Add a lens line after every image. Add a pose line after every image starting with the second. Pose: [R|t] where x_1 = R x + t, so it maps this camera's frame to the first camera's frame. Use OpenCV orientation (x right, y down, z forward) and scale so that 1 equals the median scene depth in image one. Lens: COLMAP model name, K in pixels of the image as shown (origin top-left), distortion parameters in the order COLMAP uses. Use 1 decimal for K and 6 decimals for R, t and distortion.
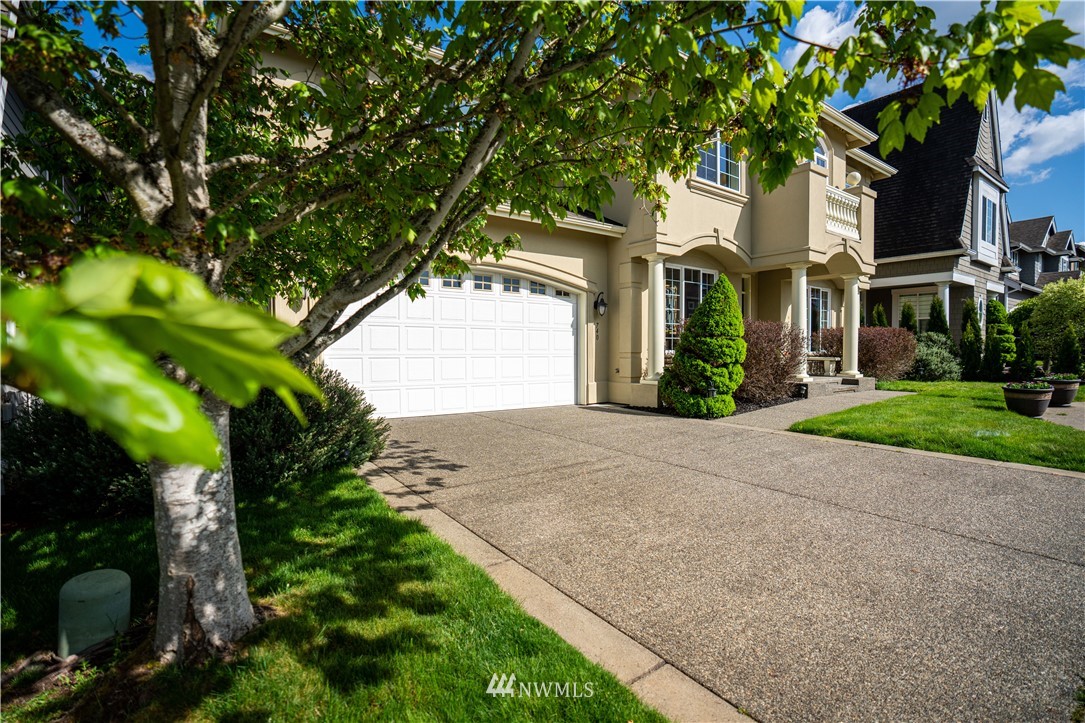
lens RADIAL K [[485.0, 0, 550.8], [0, 485.0, 356.8], [0, 0, 1]] dist [-0.002152, 0.000322]
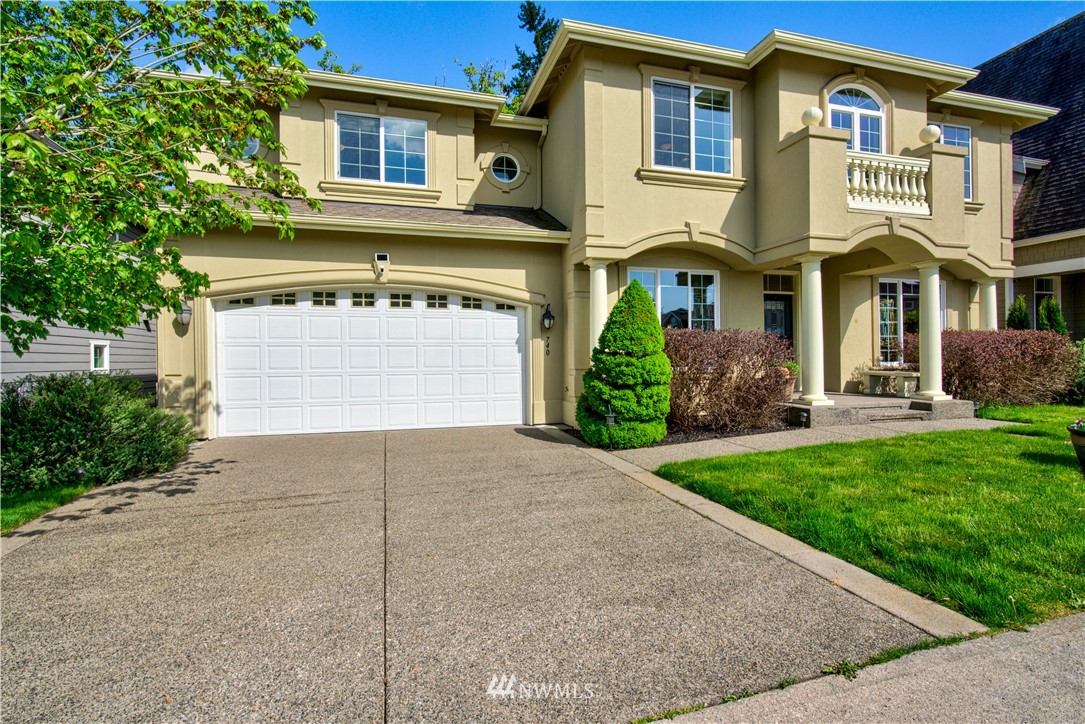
lens RADIAL K [[485.0, 0, 540.3], [0, 485.0, 361.2], [0, 0, 1]] dist [-0.002152, 0.000322]
pose [[0.945488, -0.005227, -0.325616, 0.402032], [0.001778, 0.999939, -0.010889, -0.014623], [0.325653, 0.009717, 0.945439, 0.131415]]
